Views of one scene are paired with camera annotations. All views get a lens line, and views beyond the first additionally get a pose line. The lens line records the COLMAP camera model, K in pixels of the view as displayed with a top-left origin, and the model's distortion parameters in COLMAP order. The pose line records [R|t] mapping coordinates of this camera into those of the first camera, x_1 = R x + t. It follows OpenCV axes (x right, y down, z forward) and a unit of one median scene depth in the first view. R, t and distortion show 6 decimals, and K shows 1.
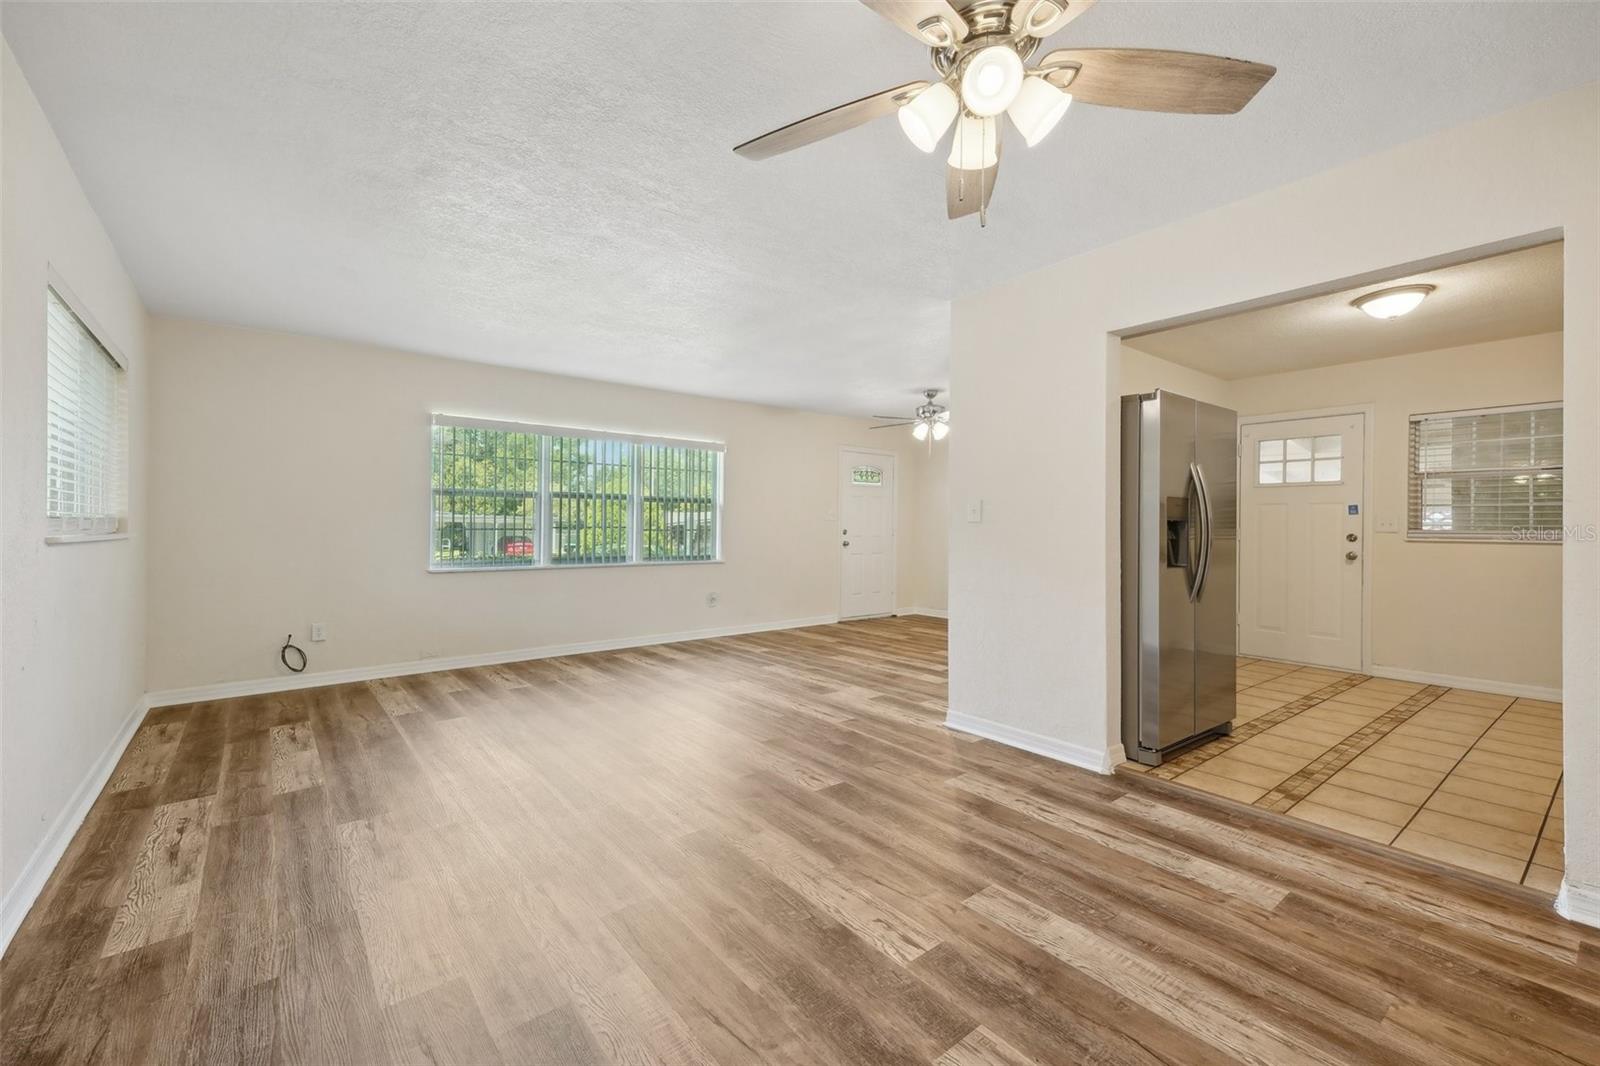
lens RADIAL K [[662.2, 0, 788.5], [0, 662.2, 525.7], [0, 0, 1]] dist [0.034928, 0.000074]
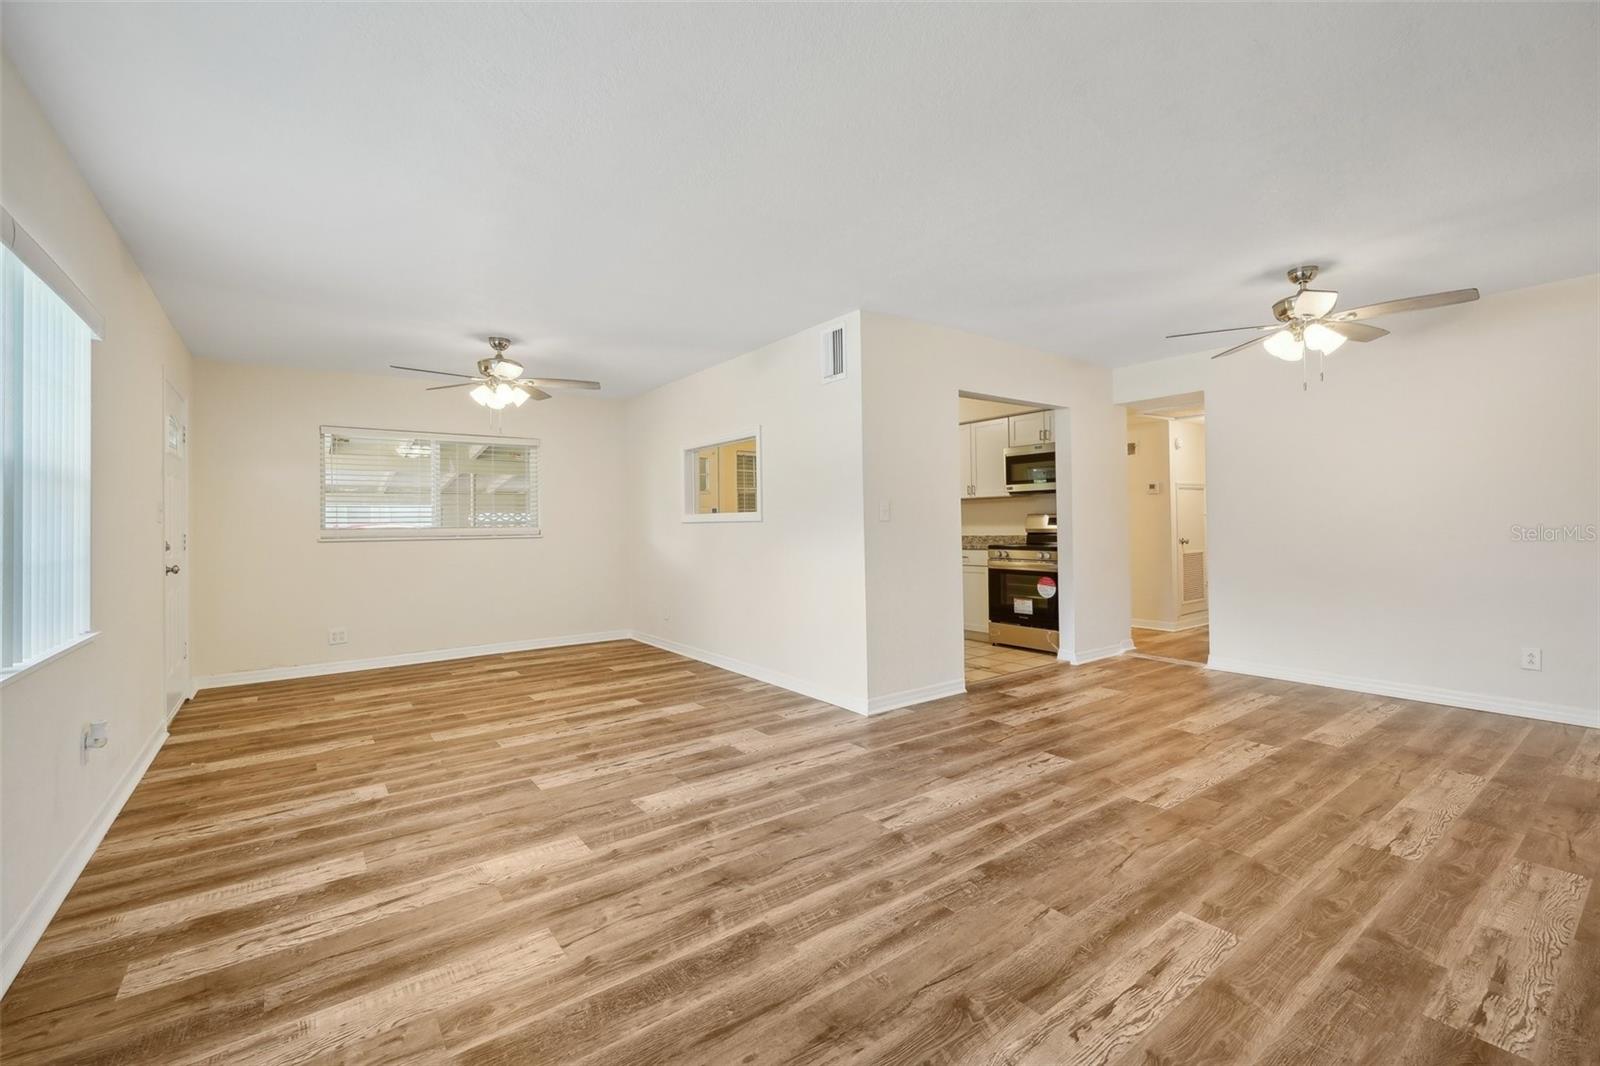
lens RADIAL K [[680.6, 0, 810.0], [0, 680.6, 523.2], [0, 0, 1]] dist [-0.002916, 0.000064]
pose [[0.020439, -0.005775, 0.999774, -1.111298], [0.012835, 0.999902, 0.005513, -0.012245], [-0.999709, 0.012720, 0.020511, 1.419702]]
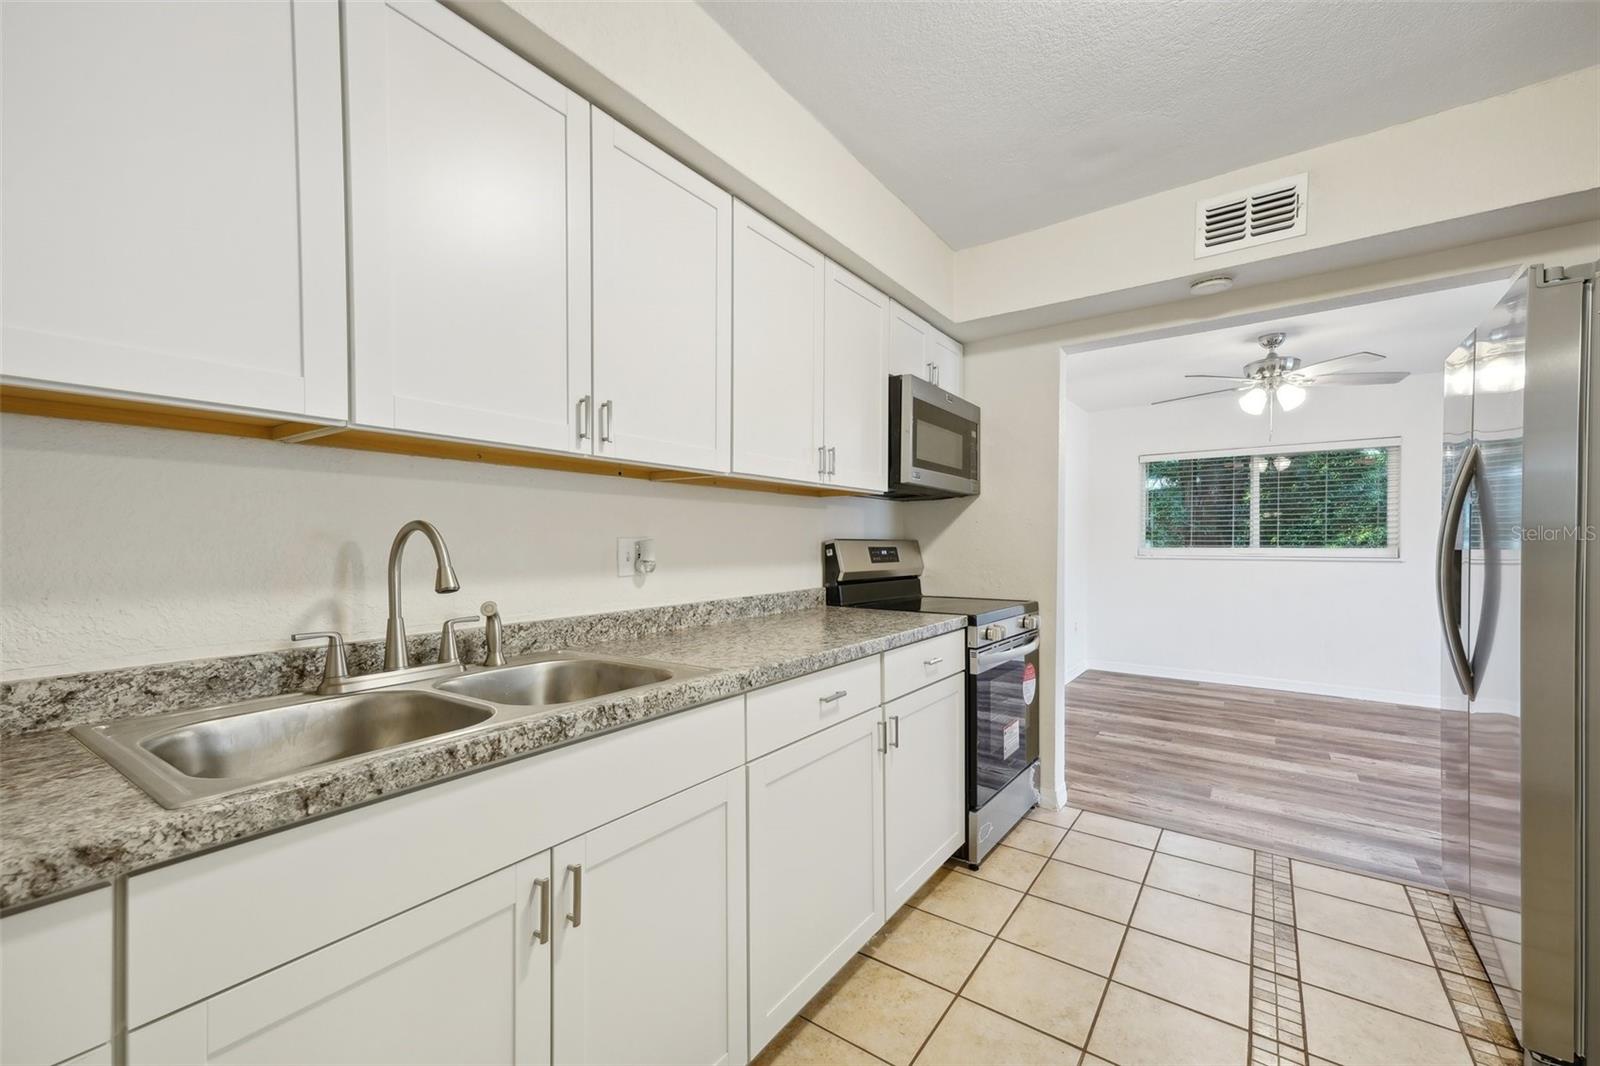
lens RADIAL K [[642.7, 0, 798.9], [0, 642.7, 549.7], [0, 0, 1]] dist [0.035542, -0.000207]
pose [[-0.962346, -0.004754, -0.271787, 1.506423], [-0.007221, 0.999941, 0.008076, -0.011257], [0.271733, 0.009734, -0.962323, 1.607667]]
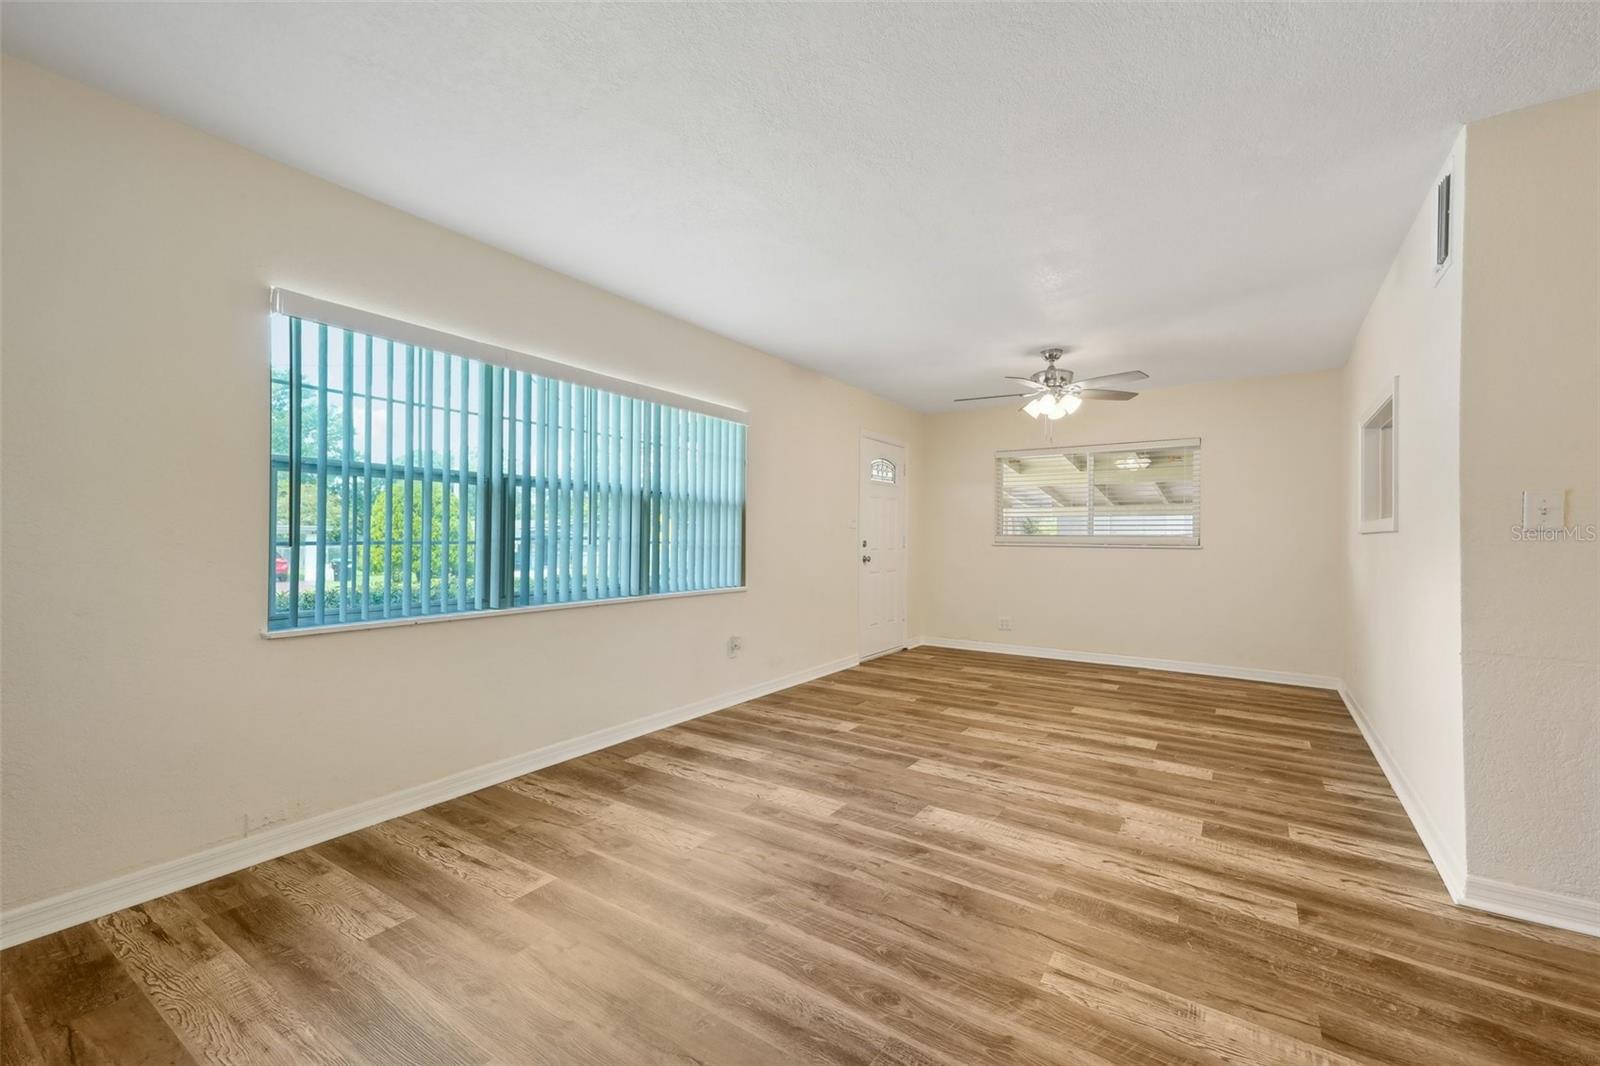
lens RADIAL K [[664.2, 0, 787.0], [0, 664.2, 534.2], [0, 0, 1]] dist [0.030906, -0.000328]
pose [[0.955735, 0.003084, 0.294211, -0.608466], [-0.002779, 0.999995, -0.001456, 0.001075], [-0.294214, 0.000574, 0.955739, 0.833331]]
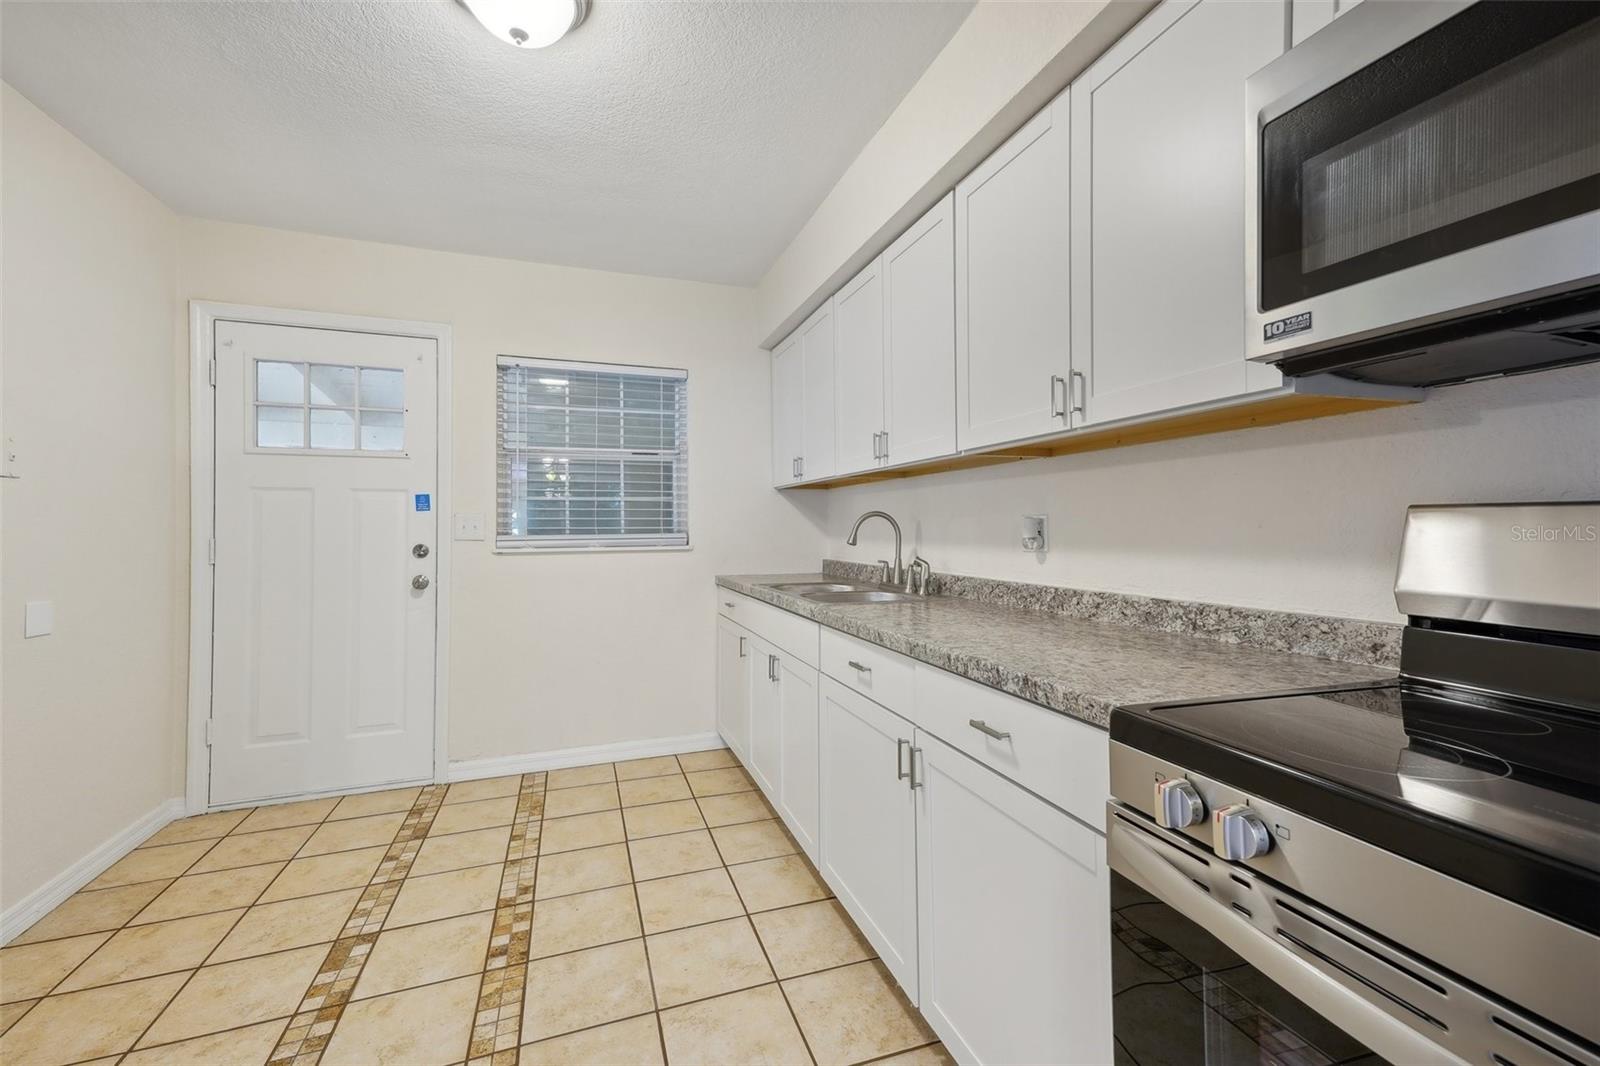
lens RADIAL K [[663.4, 0, 797.3], [0, 663.4, 522.4], [0, 0, 1]] dist [0.028160, -0.000095]
pose [[0.331261, -0.002870, 0.943535, 0.728940], [0.003155, 0.999993, 0.001934, -0.011887], [-0.943534, 0.002337, 0.331268, 0.928558]]
